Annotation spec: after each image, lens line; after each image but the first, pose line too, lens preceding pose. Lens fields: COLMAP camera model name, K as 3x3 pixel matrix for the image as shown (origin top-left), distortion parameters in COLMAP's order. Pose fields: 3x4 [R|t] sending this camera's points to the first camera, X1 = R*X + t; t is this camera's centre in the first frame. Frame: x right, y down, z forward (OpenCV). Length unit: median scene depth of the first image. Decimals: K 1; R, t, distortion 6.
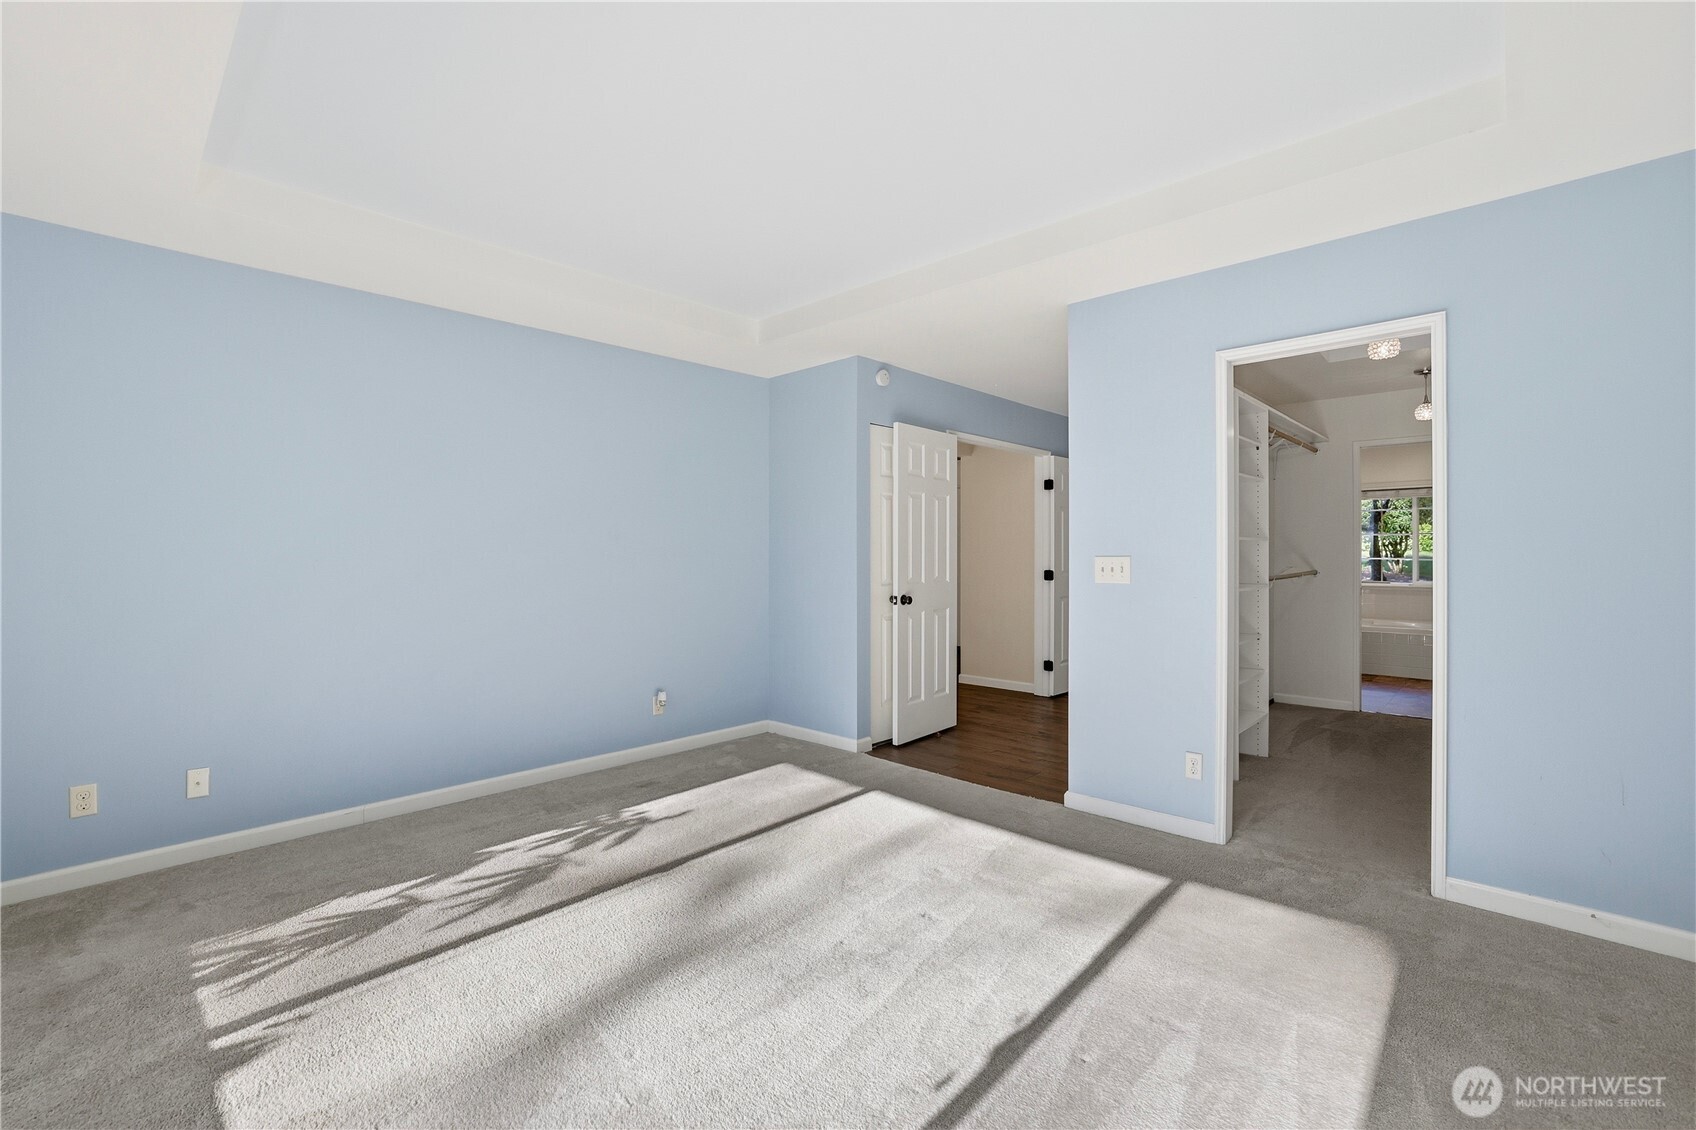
lens RADIAL K [[734.4, 0, 850.8], [0, 734.4, 553.9], [0, 0, 1]] dist [-0.051082, 0.017751]
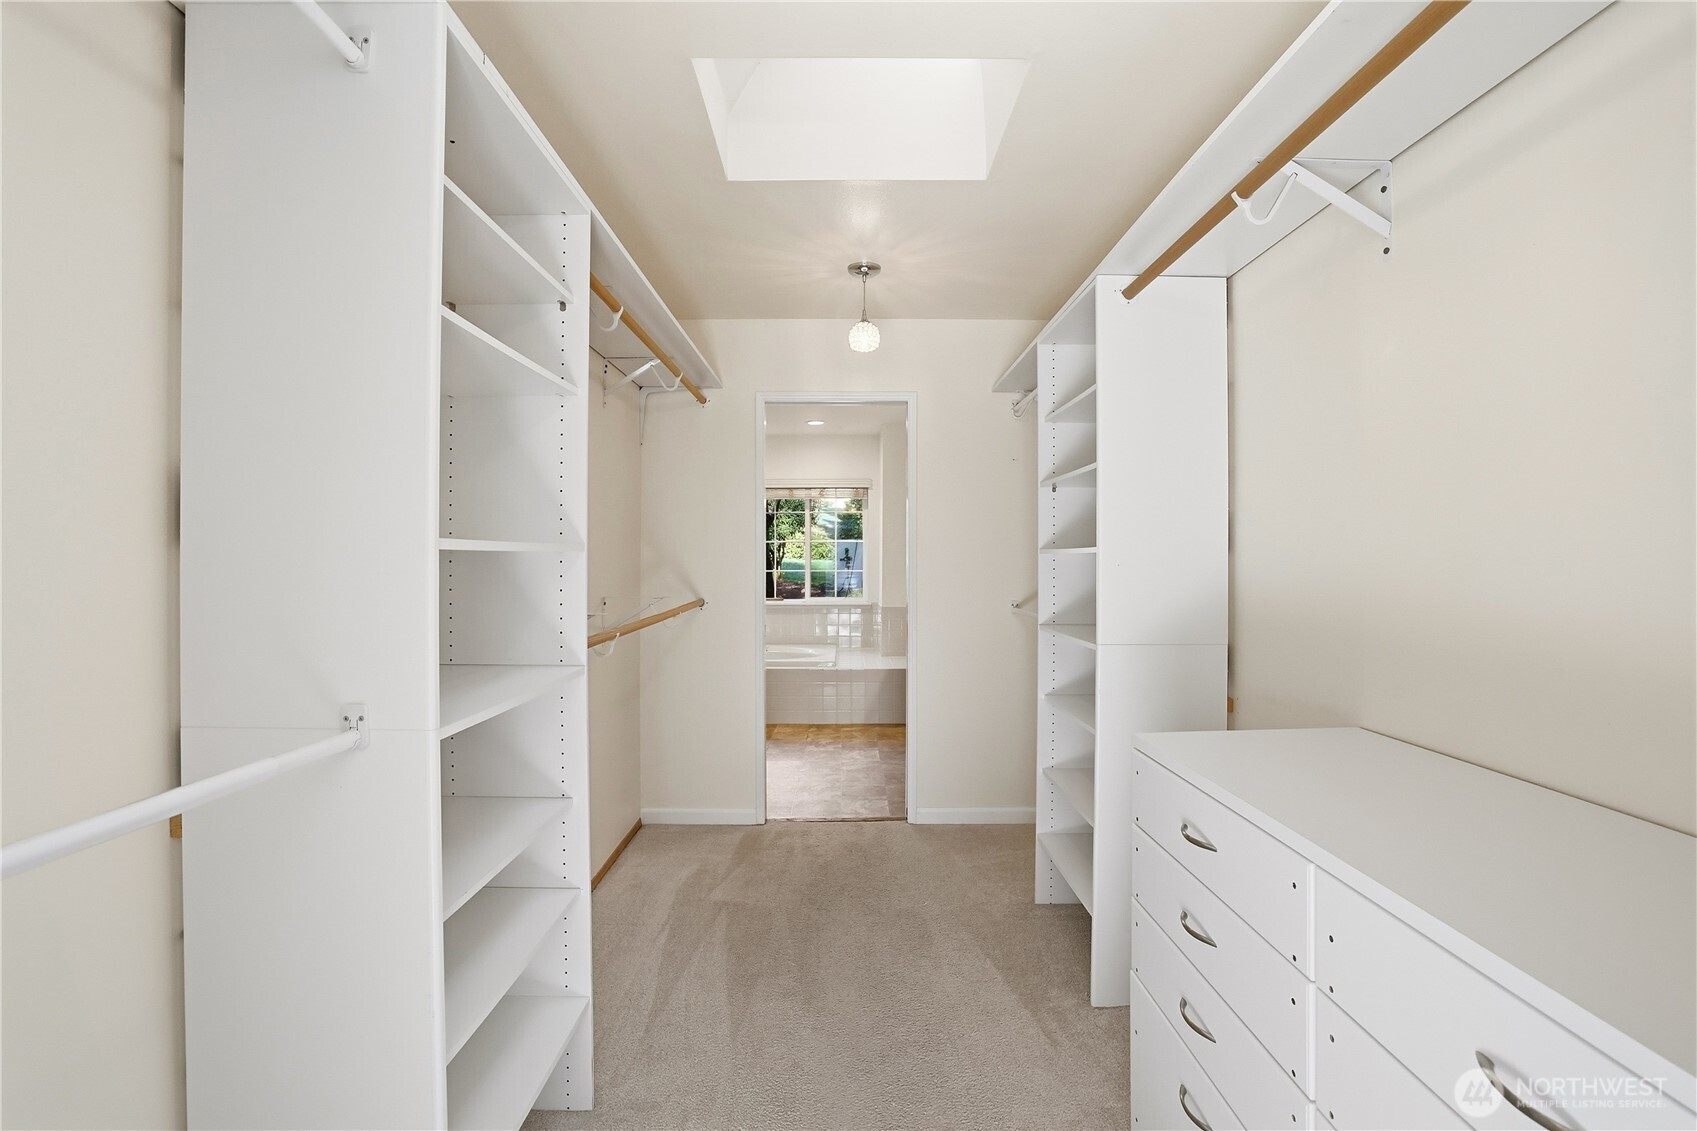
lens RADIAL K [[734.8, 0, 851.3], [0, 734.8, 554.3], [0, 0, 1]] dist [-0.051082, 0.017751]
pose [[0.721251, 0.007554, 0.692633, 0.672300], [-0.000643, 0.999947, -0.010236, -0.022301], [-0.692674, 0.006937, 0.721218, 1.022644]]
